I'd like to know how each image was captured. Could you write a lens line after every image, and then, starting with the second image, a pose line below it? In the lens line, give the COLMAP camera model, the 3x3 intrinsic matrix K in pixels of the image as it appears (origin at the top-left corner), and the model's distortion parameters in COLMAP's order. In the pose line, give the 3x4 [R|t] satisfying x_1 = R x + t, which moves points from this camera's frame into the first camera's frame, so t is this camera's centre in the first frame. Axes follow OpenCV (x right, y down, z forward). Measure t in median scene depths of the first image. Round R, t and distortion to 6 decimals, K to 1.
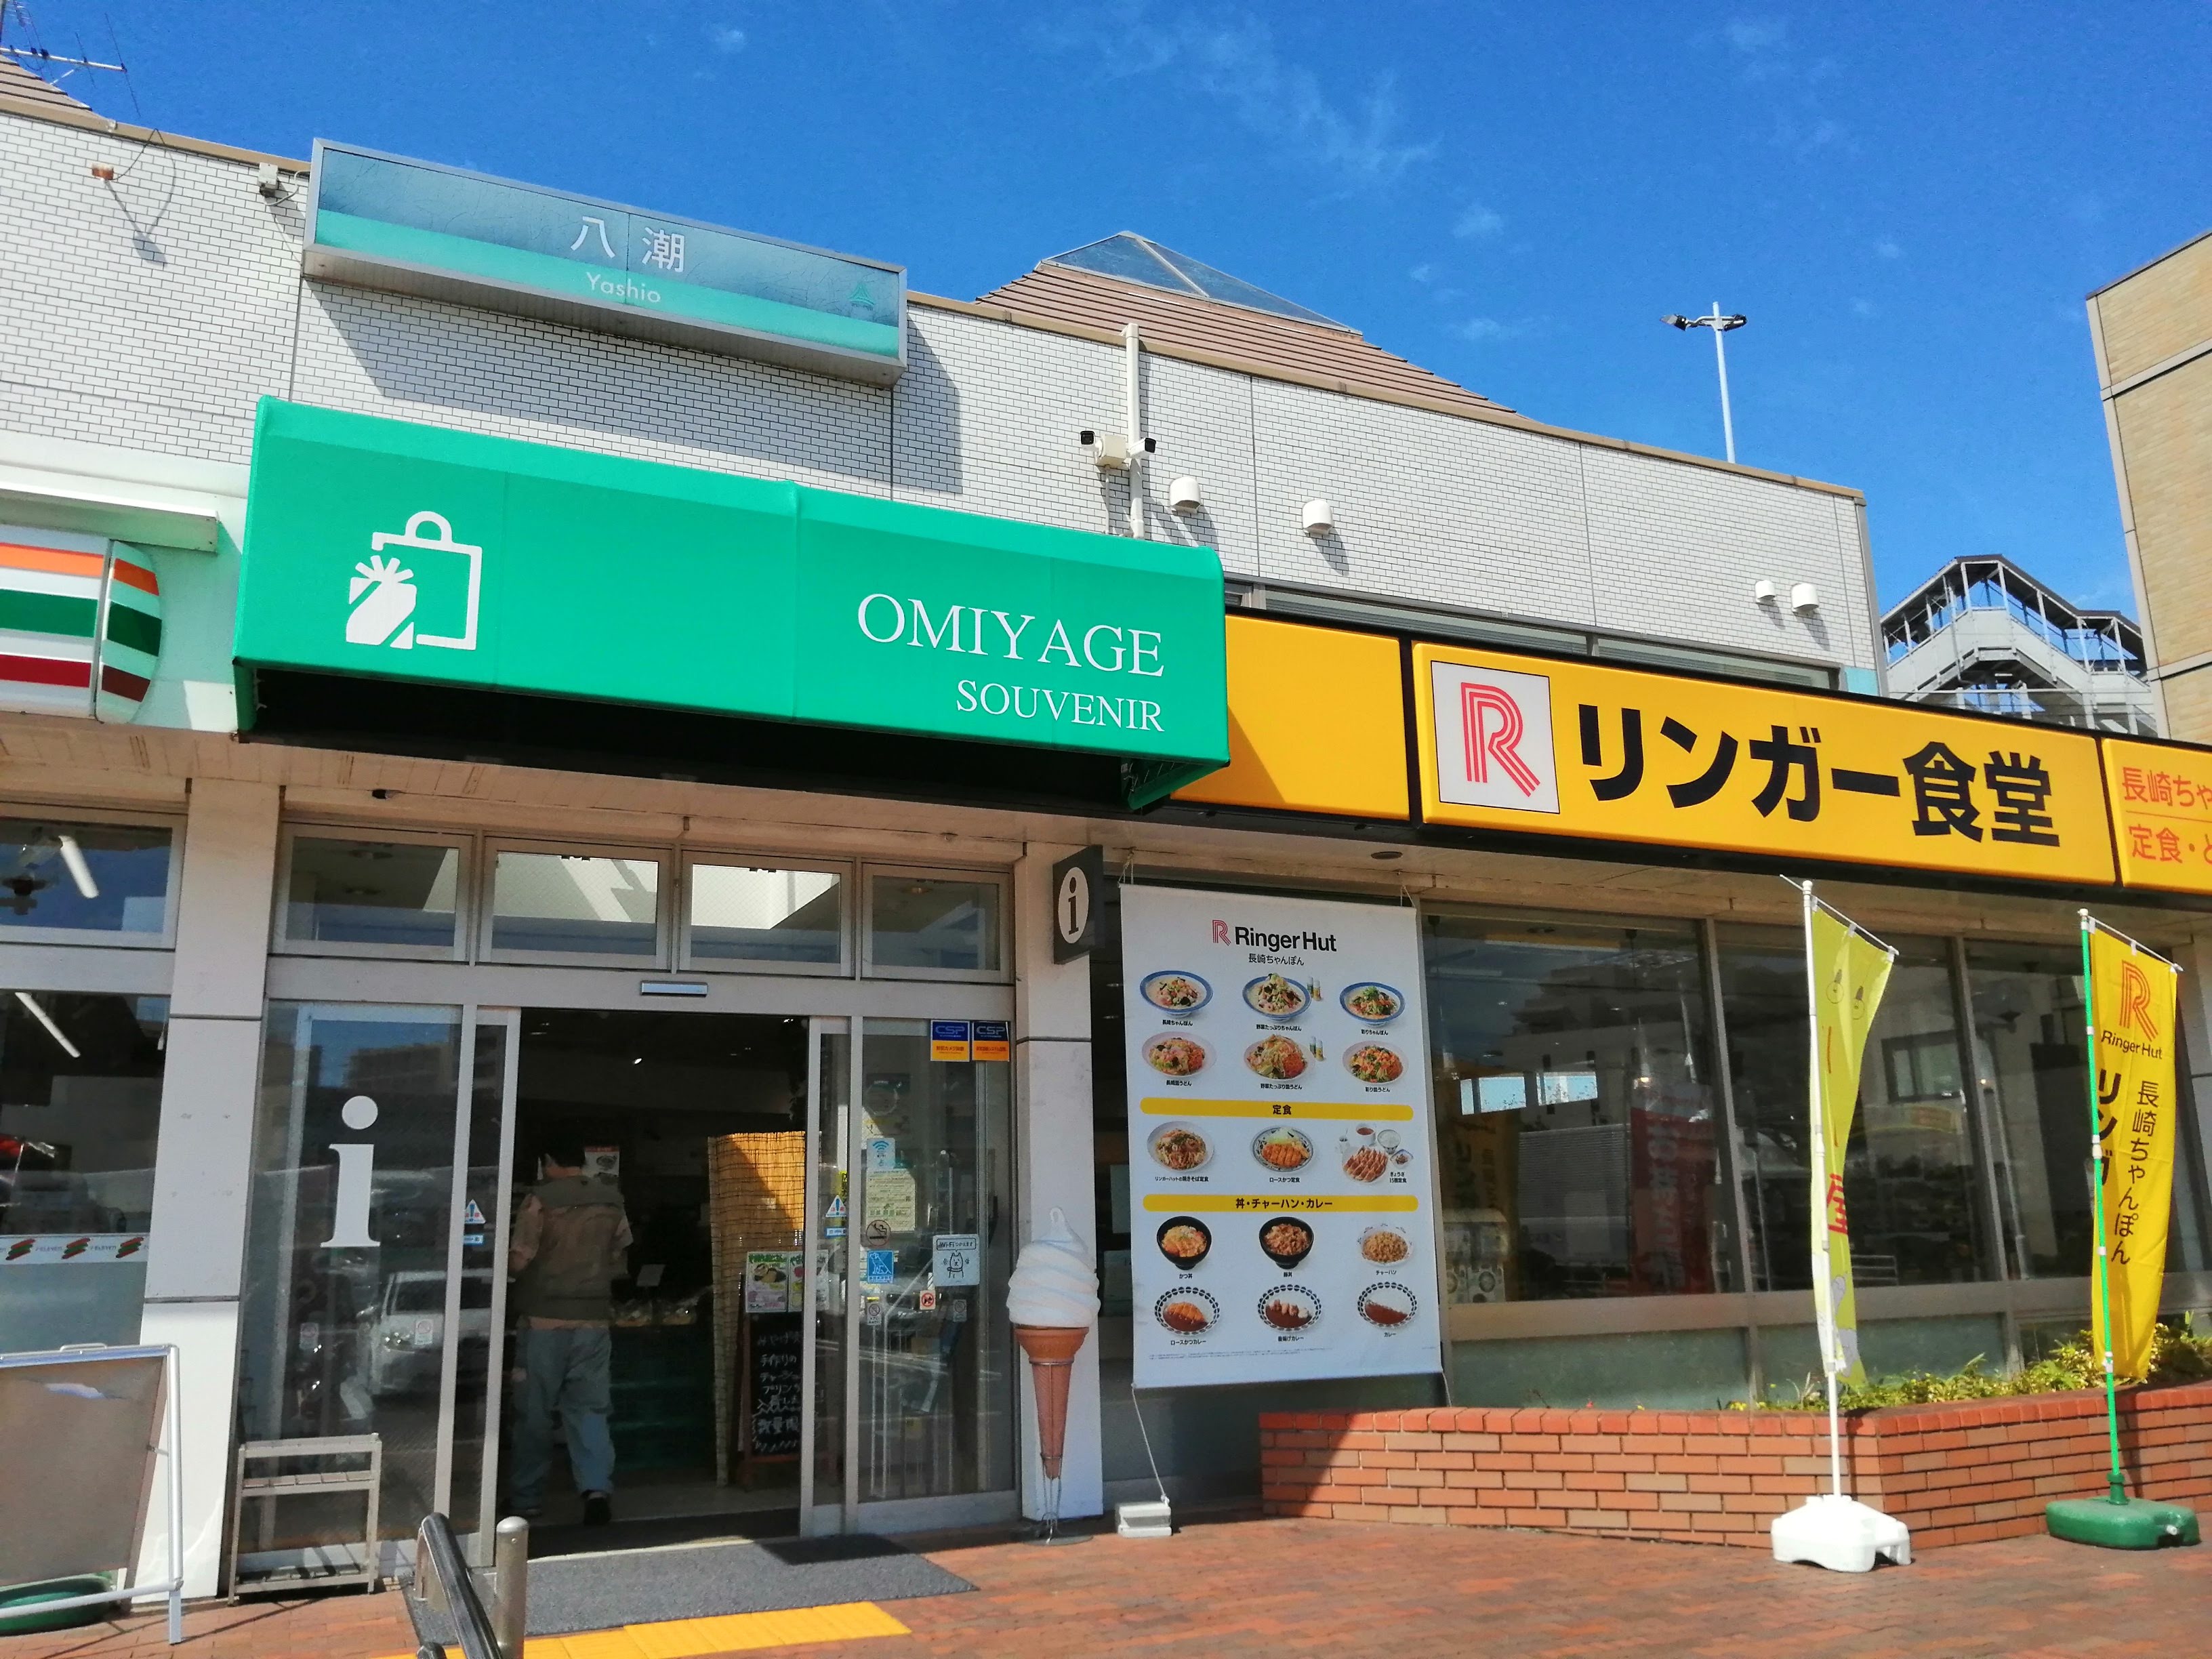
lens RADIAL K [[1768.6, 0, 1106.0], [0, 1768.6, 829.5], [0, 0, 1]] dist [0.047185, -0.136171]
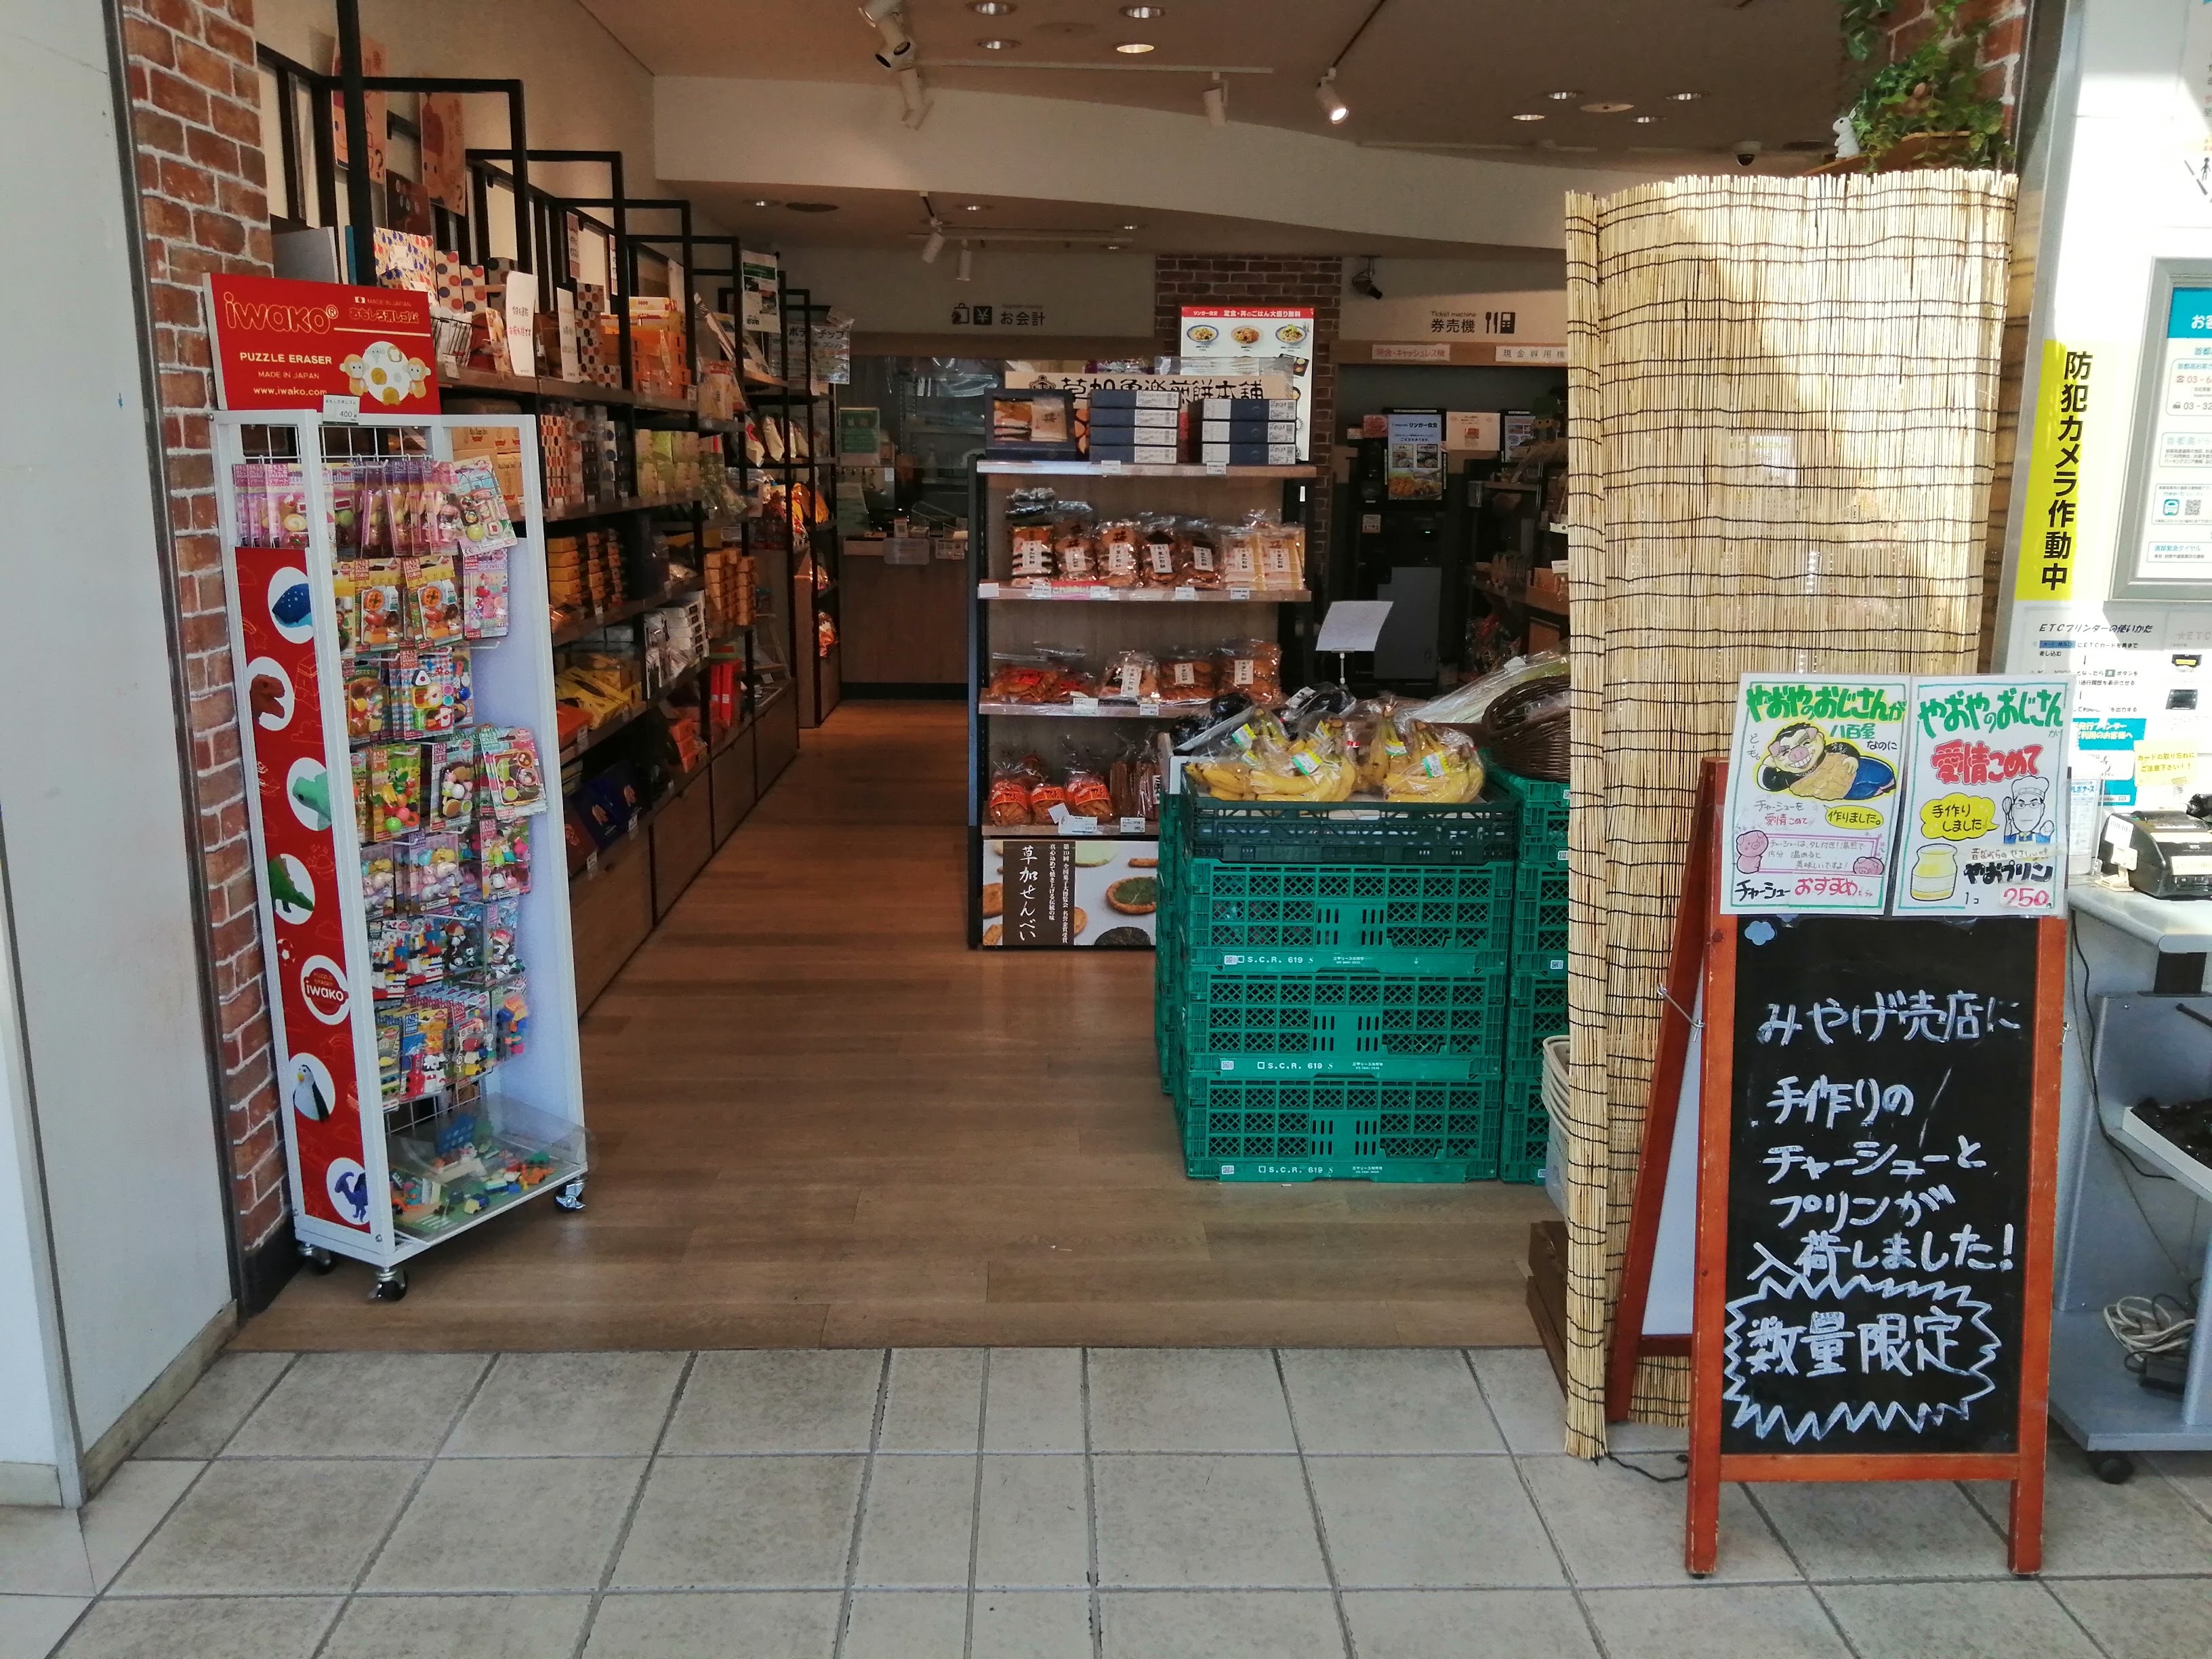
lens RADIAL K [[1768.6, 0, 1106.0], [0, 1768.6, 829.5], [0, 0, 1]] dist [0.047185, -0.136171]
pose [[0.924583, 0.116689, -0.362672, -0.191365], [0.051030, 0.905431, 0.421416, 0.152164], [0.377549, -0.408141, 0.831191, 0.758708]]
